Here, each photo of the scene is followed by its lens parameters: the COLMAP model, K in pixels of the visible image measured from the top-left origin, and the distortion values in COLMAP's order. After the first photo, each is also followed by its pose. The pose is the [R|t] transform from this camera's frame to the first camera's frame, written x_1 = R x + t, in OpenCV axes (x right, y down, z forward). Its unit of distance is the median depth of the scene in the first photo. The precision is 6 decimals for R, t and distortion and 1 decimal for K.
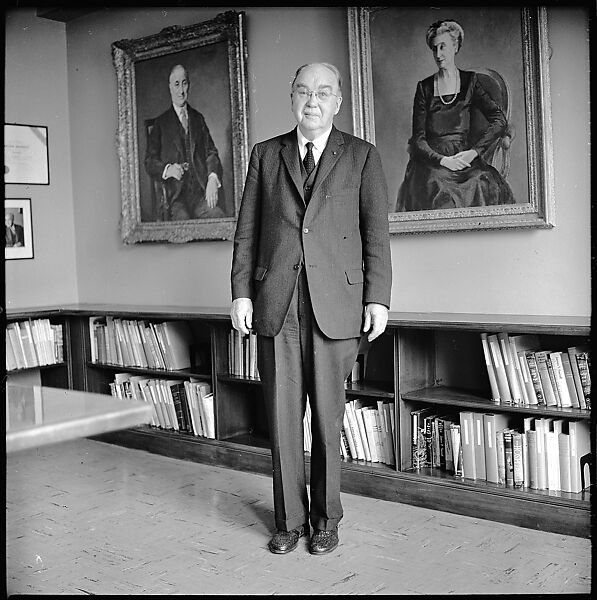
lens RADIAL K [[883.0, 0, 277.3], [0, 883.0, 270.9], [0, 0, 1]] dist [0.022369, -0.010925]
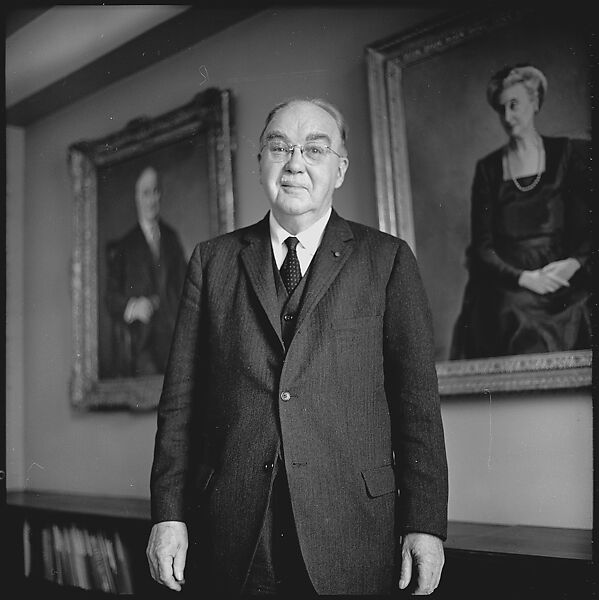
lens RADIAL K [[854.3, 0, 297.8], [0, 854.3, 299.2], [0, 0, 1]] dist [0.004028, -0.174389]
pose [[0.999249, -0.014830, -0.035788, 0.048847], [0.009546, 0.989602, -0.143513, -0.024449], [0.037544, 0.143063, 0.989001, 0.396238]]
